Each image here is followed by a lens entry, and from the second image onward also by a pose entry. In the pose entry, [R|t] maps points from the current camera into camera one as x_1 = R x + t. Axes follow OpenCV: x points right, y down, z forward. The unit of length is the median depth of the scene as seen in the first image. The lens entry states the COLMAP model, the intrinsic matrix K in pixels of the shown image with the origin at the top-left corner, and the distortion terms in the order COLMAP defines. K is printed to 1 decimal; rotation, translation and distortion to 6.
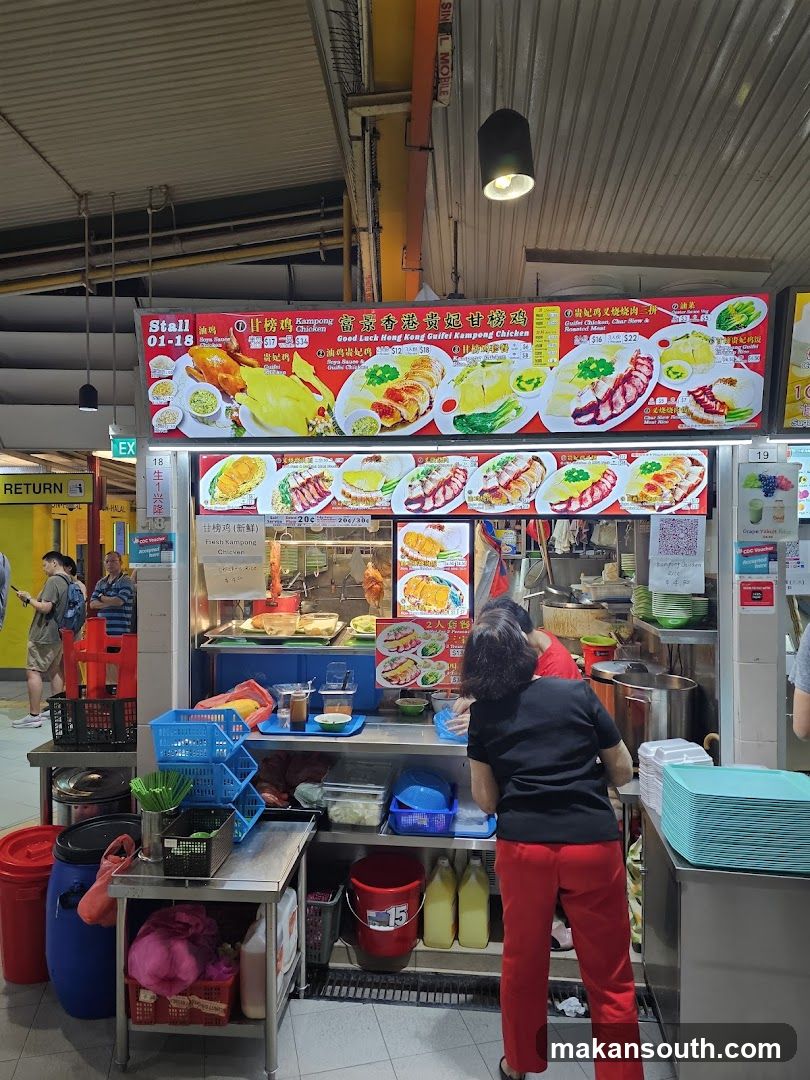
lens RADIAL K [[726.1, 0, 401.9], [0, 726.1, 541.8], [0, 0, 1]] dist [0.123457, -0.209493]
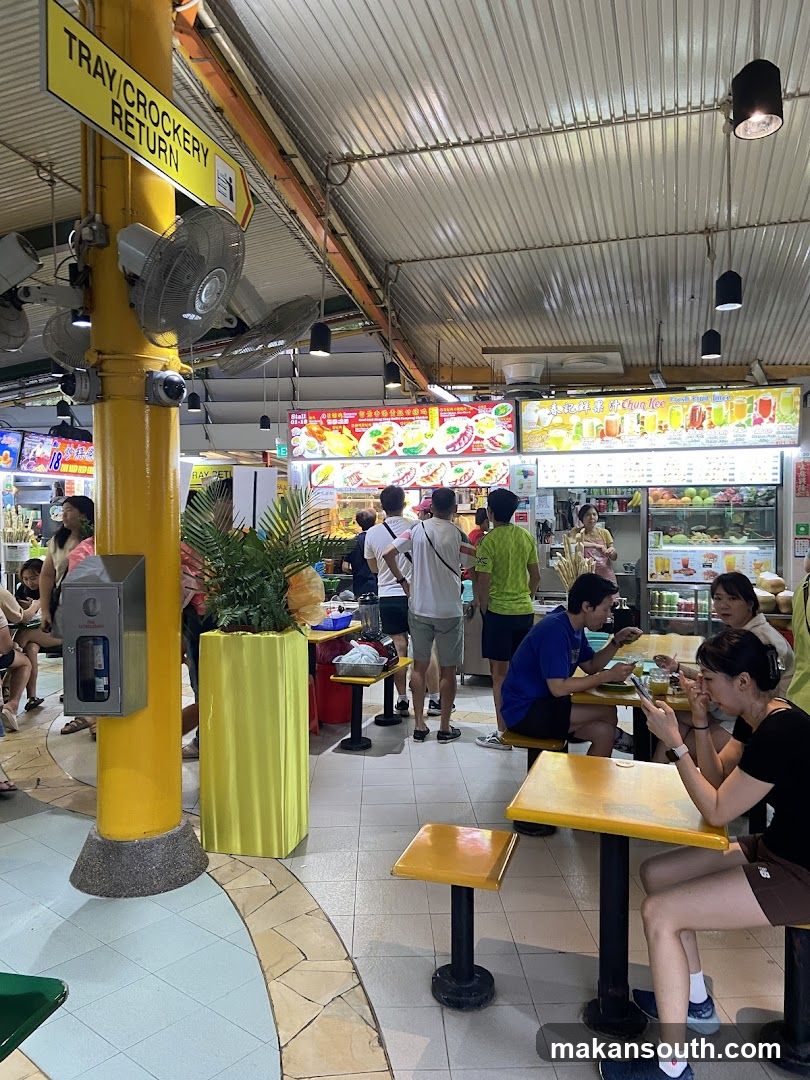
lens RADIAL K [[812.8, 0, 405.0], [0, 812.8, 540.0], [0, 0, 1]] dist [0.127653, -0.158096]
pose [[0.975709, 0.003553, -0.219041, 0.697326], [0.001577, 0.999729, 0.023242, 0.081724], [0.219064, -0.023023, 0.975439, -1.775727]]
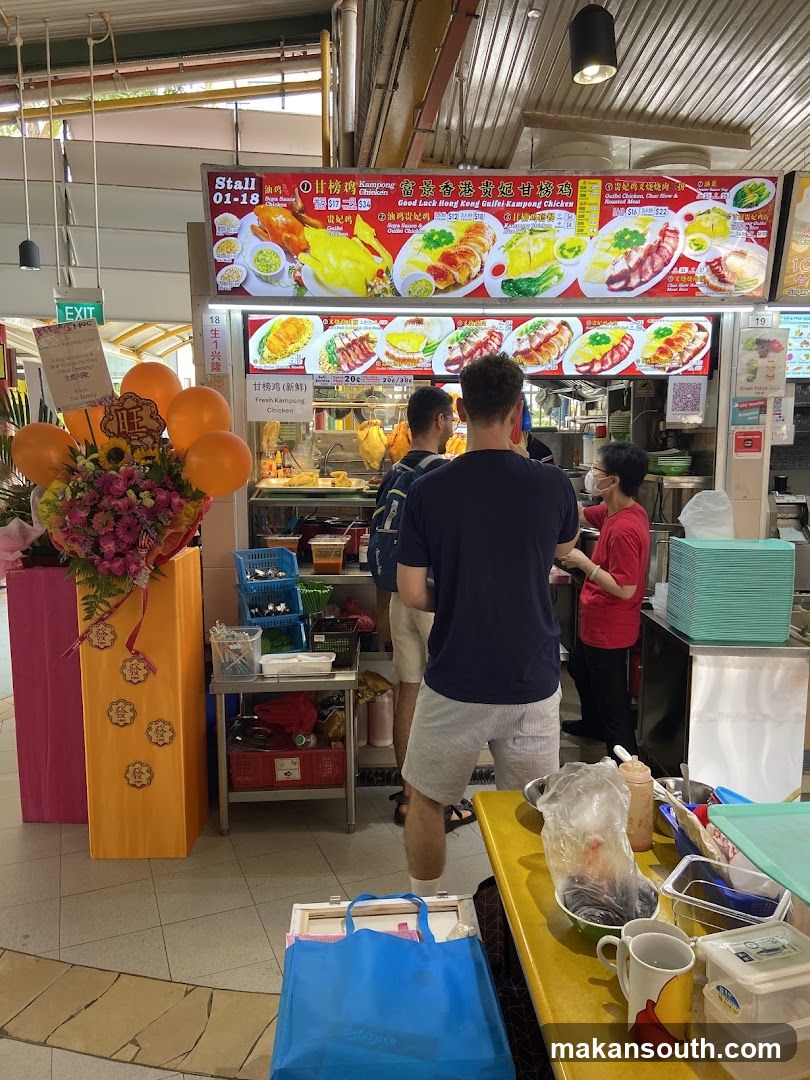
lens RADIAL K [[812.8, 0, 405.0], [0, 812.8, 540.0], [0, 0, 1]] dist [0.127653, -0.158096]
pose [[0.990572, -0.016613, 0.135983, -0.245585], [0.000359, 0.992931, 0.118697, 0.068280], [-0.136994, -0.117529, 0.983575, -0.245347]]
